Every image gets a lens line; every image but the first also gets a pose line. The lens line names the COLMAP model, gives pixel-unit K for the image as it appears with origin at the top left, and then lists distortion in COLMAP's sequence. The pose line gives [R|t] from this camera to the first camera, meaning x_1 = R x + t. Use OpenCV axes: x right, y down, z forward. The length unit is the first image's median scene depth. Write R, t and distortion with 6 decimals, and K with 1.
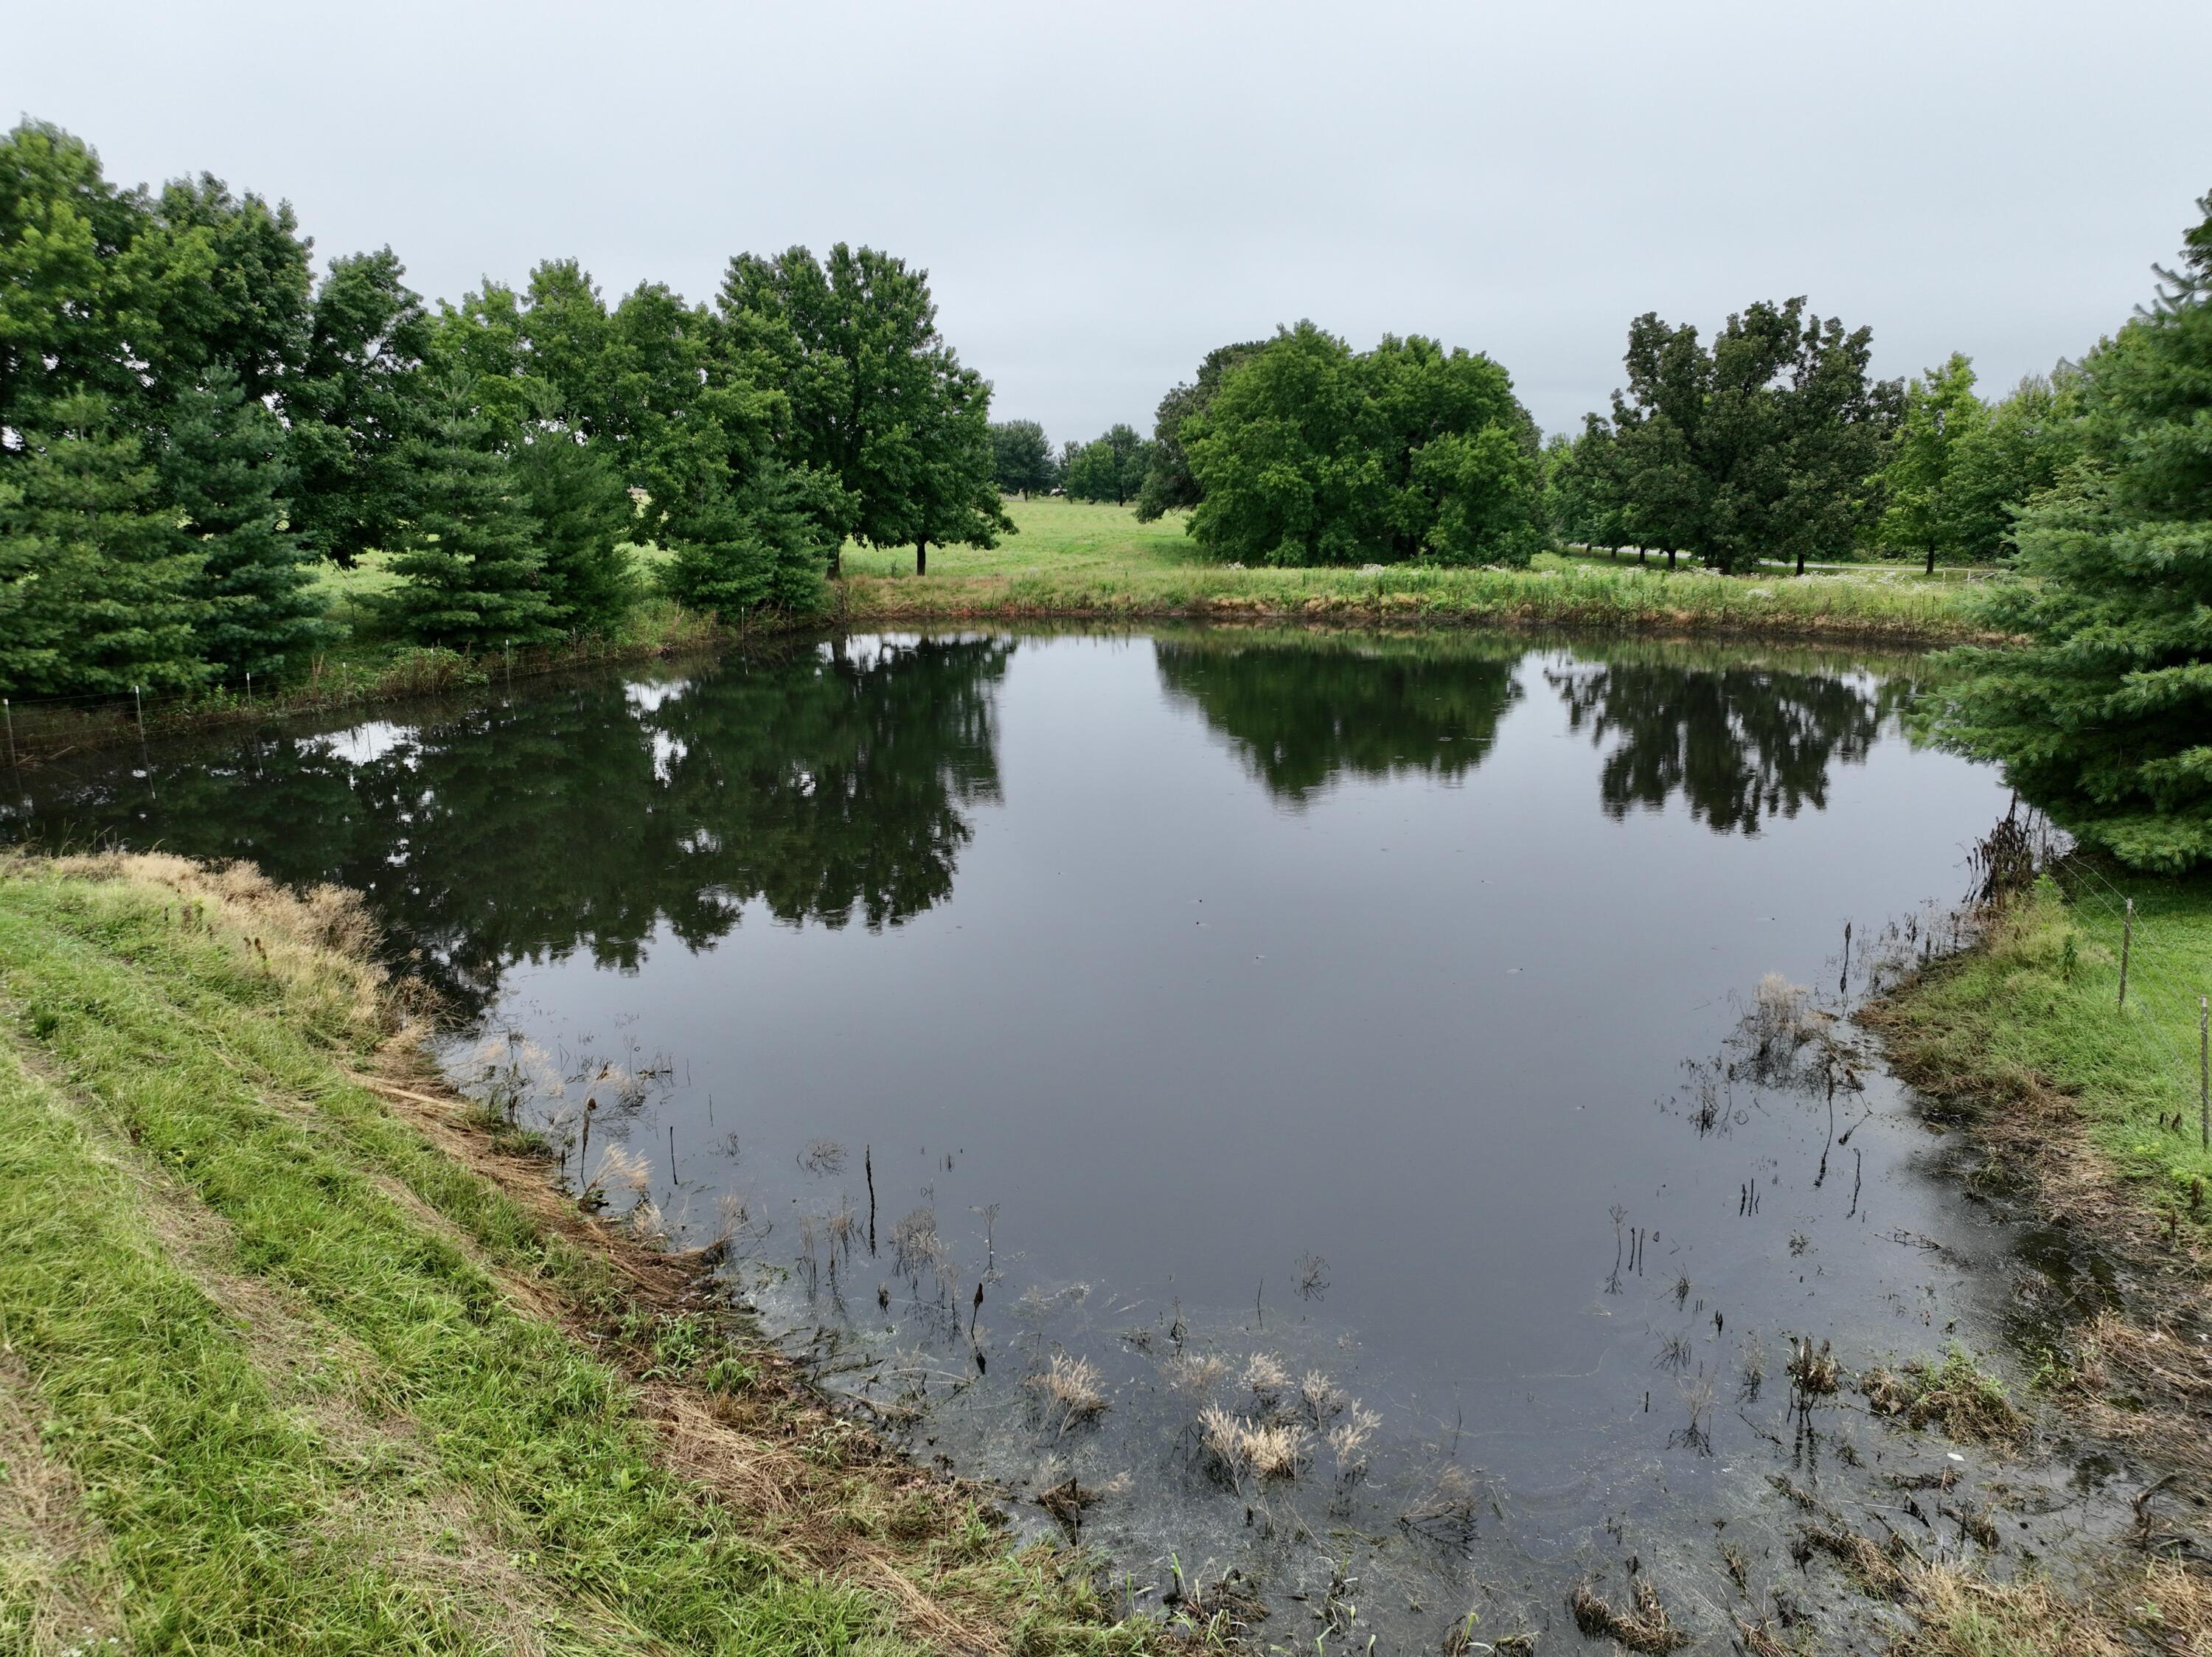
lens RADIAL K [[1559.0, 0, 1105.3], [0, 1559.0, 828.7], [0, 0, 1]] dist [0.000658, 0.016045]
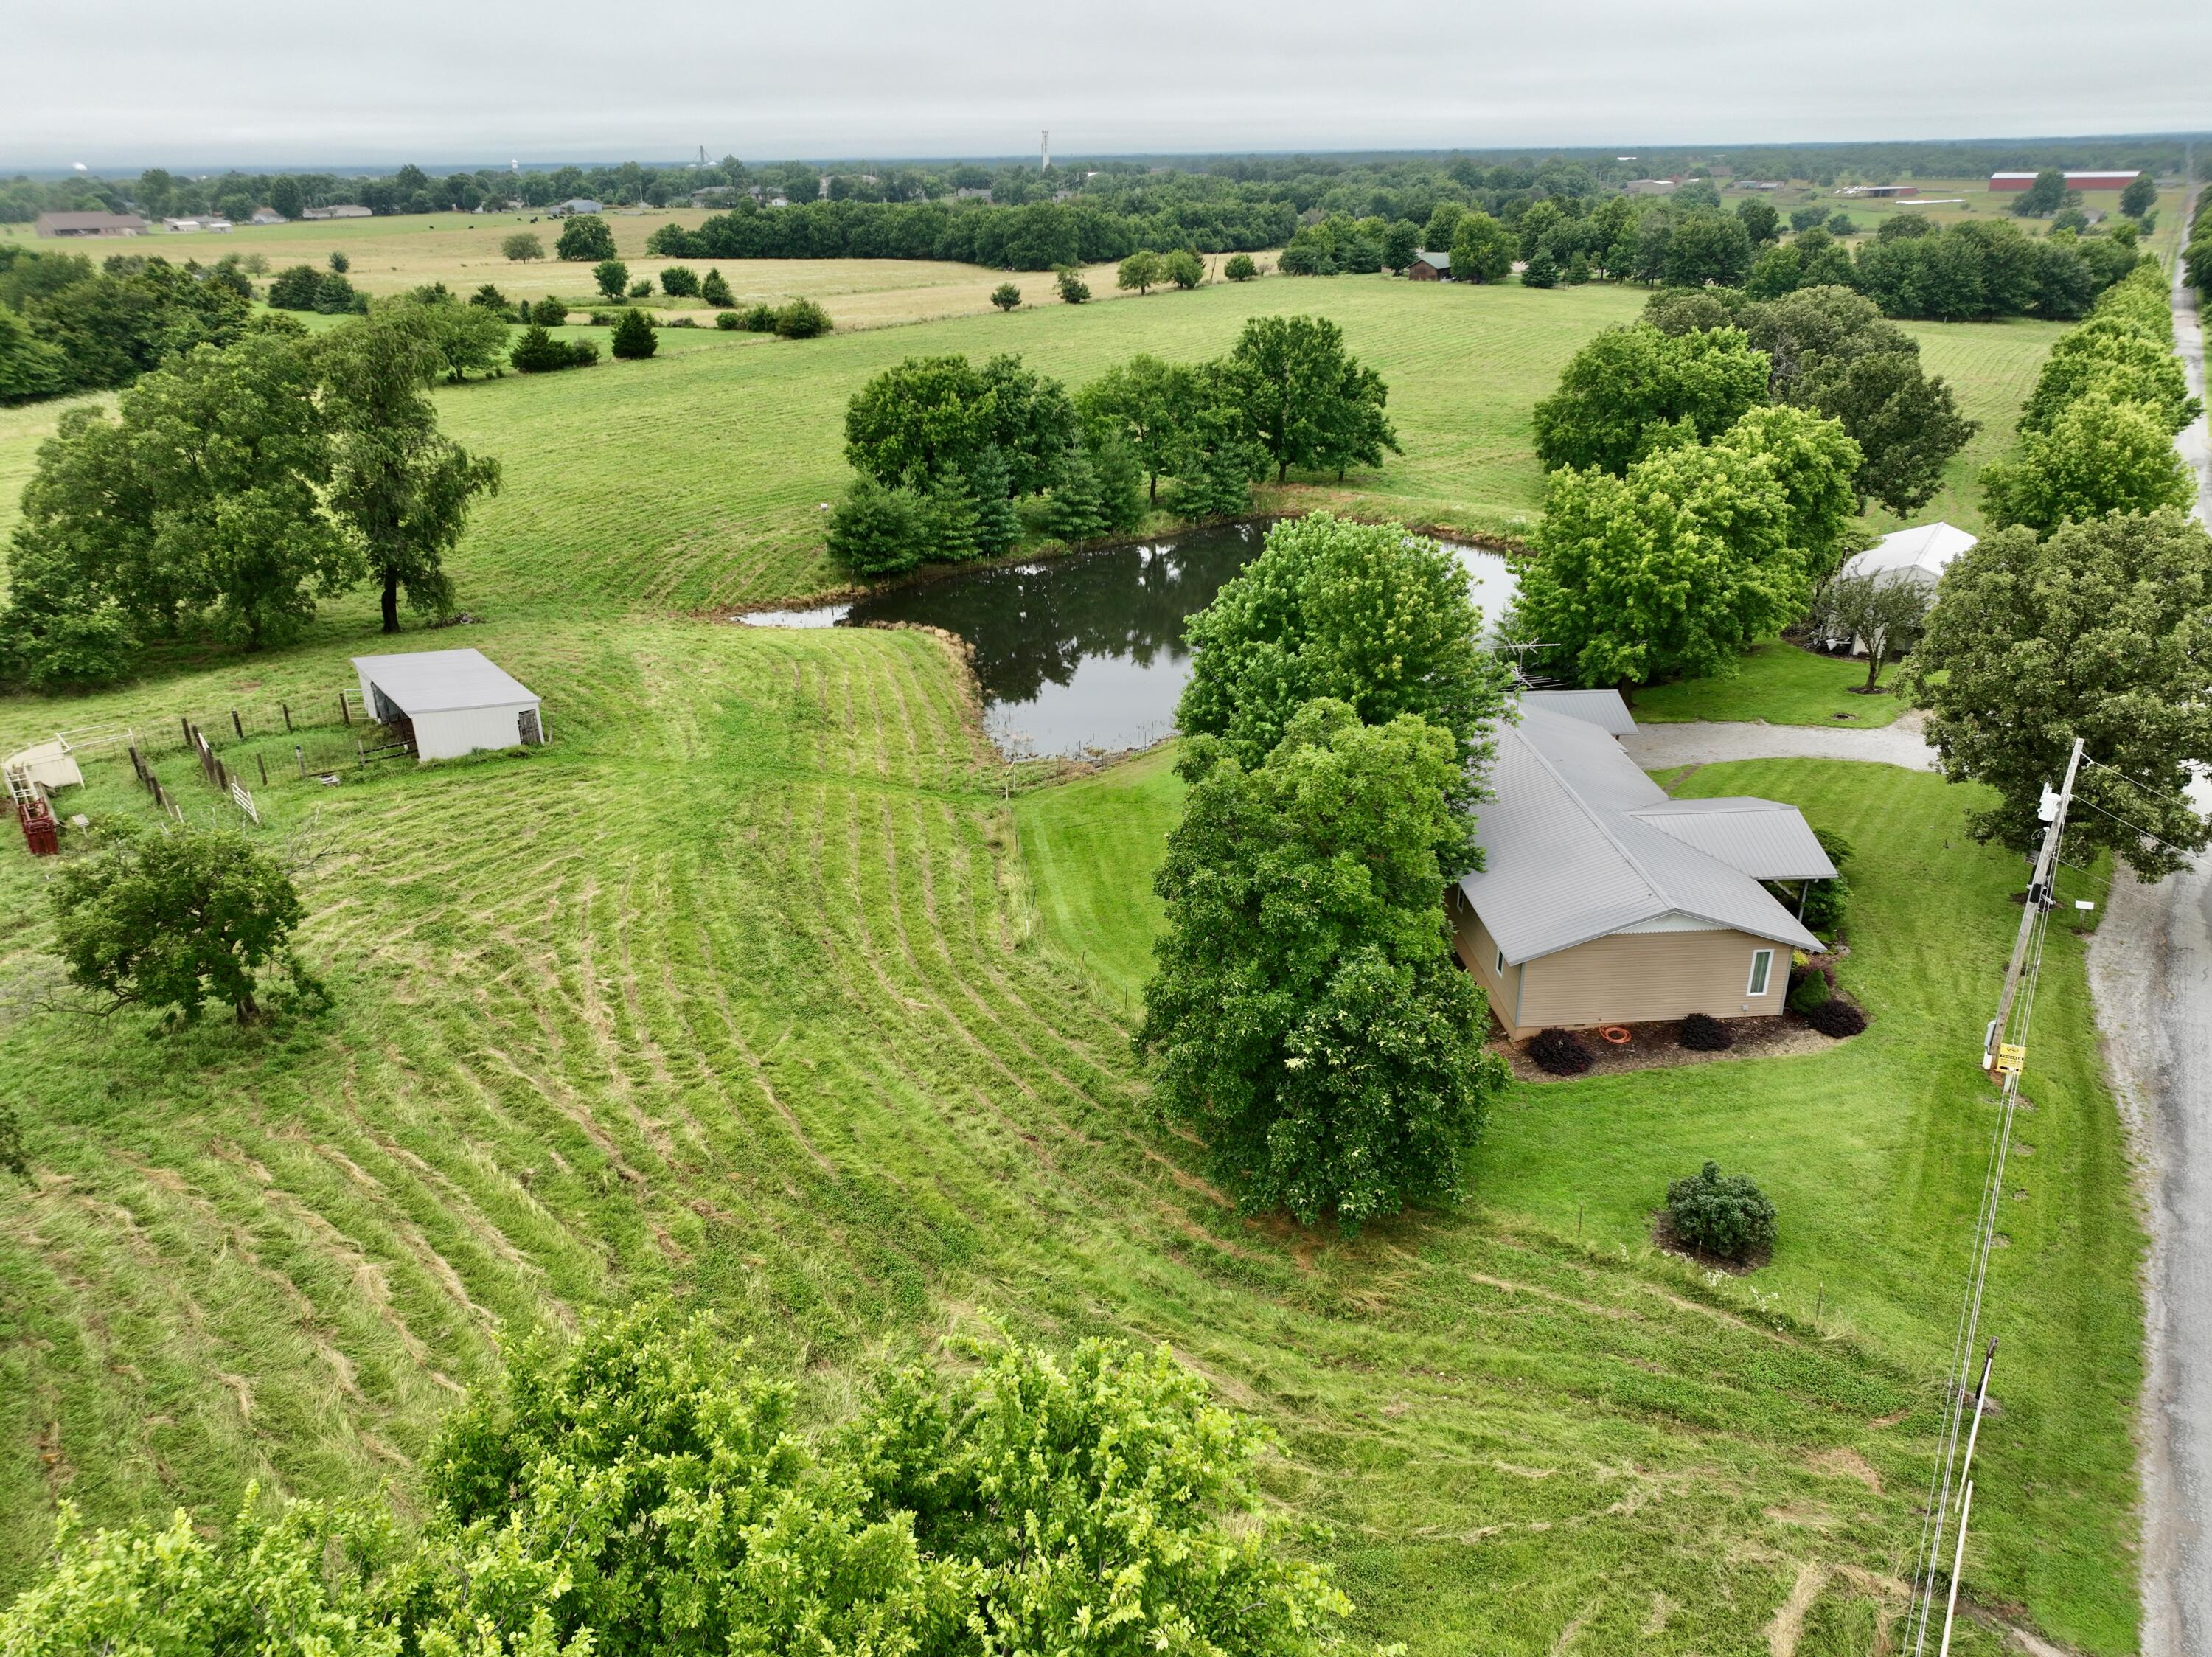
lens RADIAL K [[1559.0, 0, 1109.1], [0, 1559.0, 833.8], [0, 0, 1]] dist [0.000658, 0.016045]
pose [[0.866434, 0.204854, -0.455332, 0.797272], [-0.111930, 0.968437, 0.222712, -0.189464], [0.486584, -0.141999, 0.862016, -1.096361]]
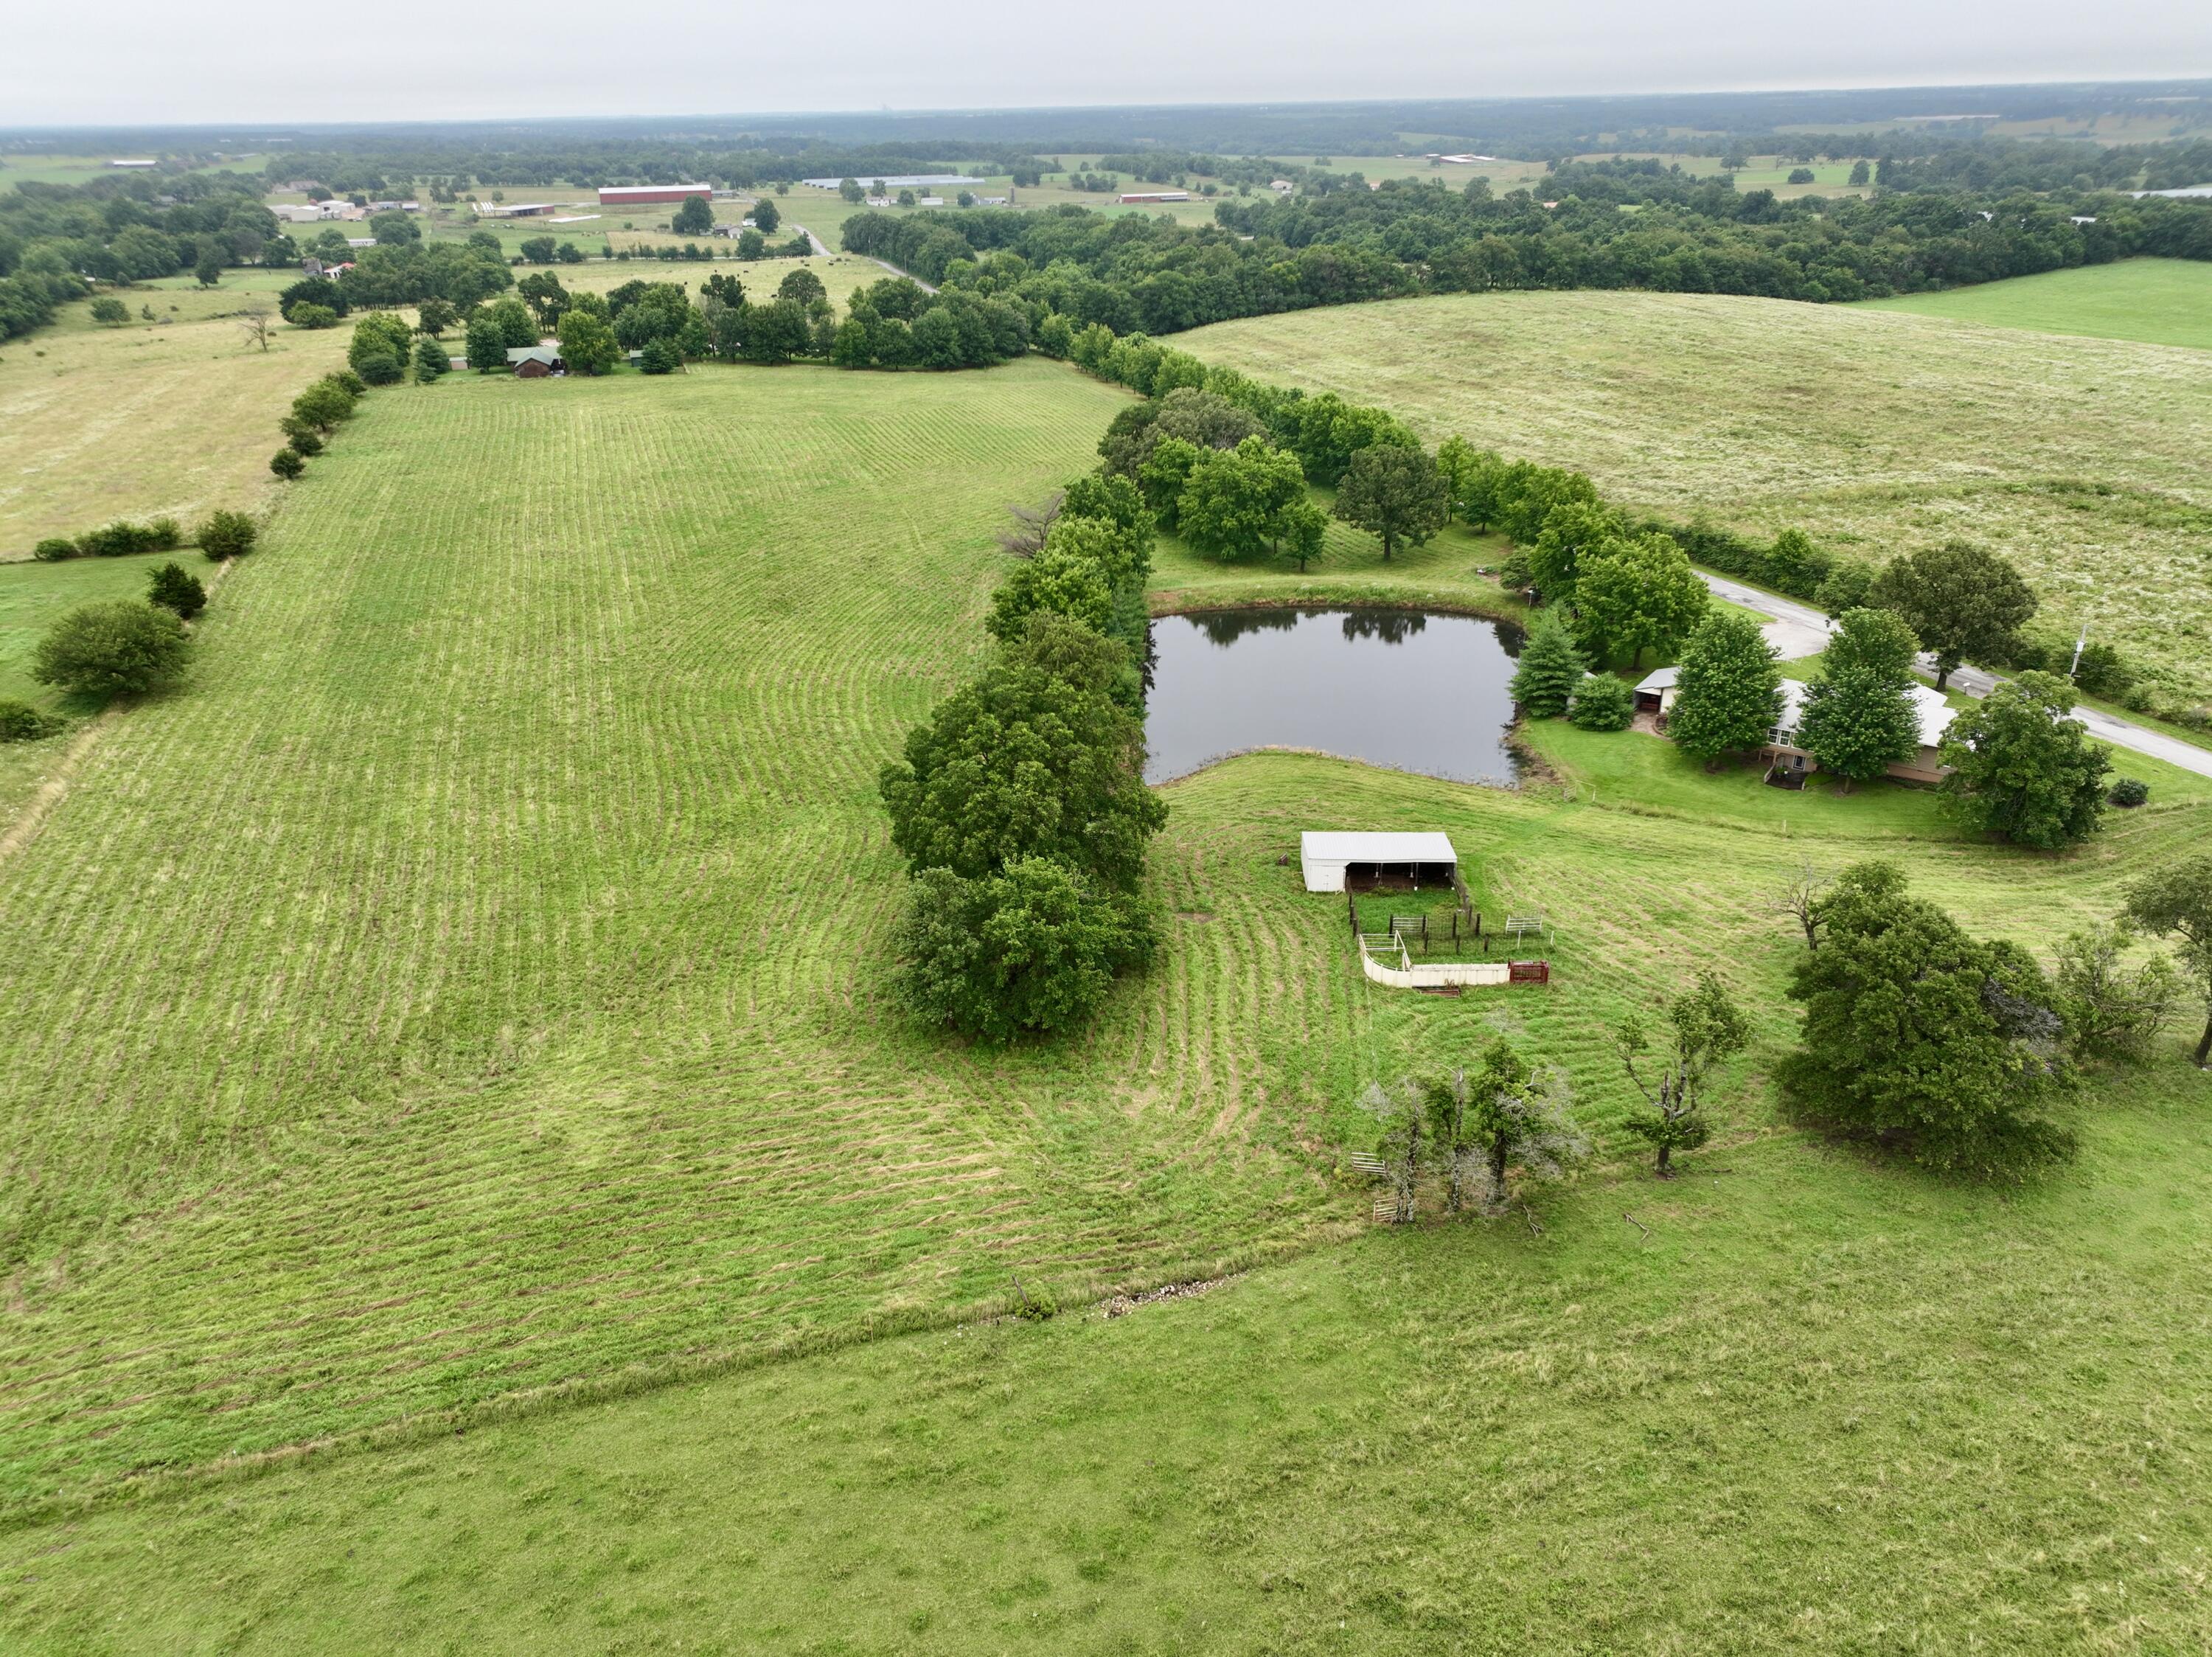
lens RADIAL K [[1559.0, 0, 1111.3], [0, 1559.0, 834.1], [0, 0, 1]] dist [0.000658, 0.016045]
pose [[0.939211, -0.147193, 0.310189, -1.354648], [0.079638, 0.972198, 0.220201, -0.453797], [-0.333977, -0.182112, 0.924821, -1.993145]]
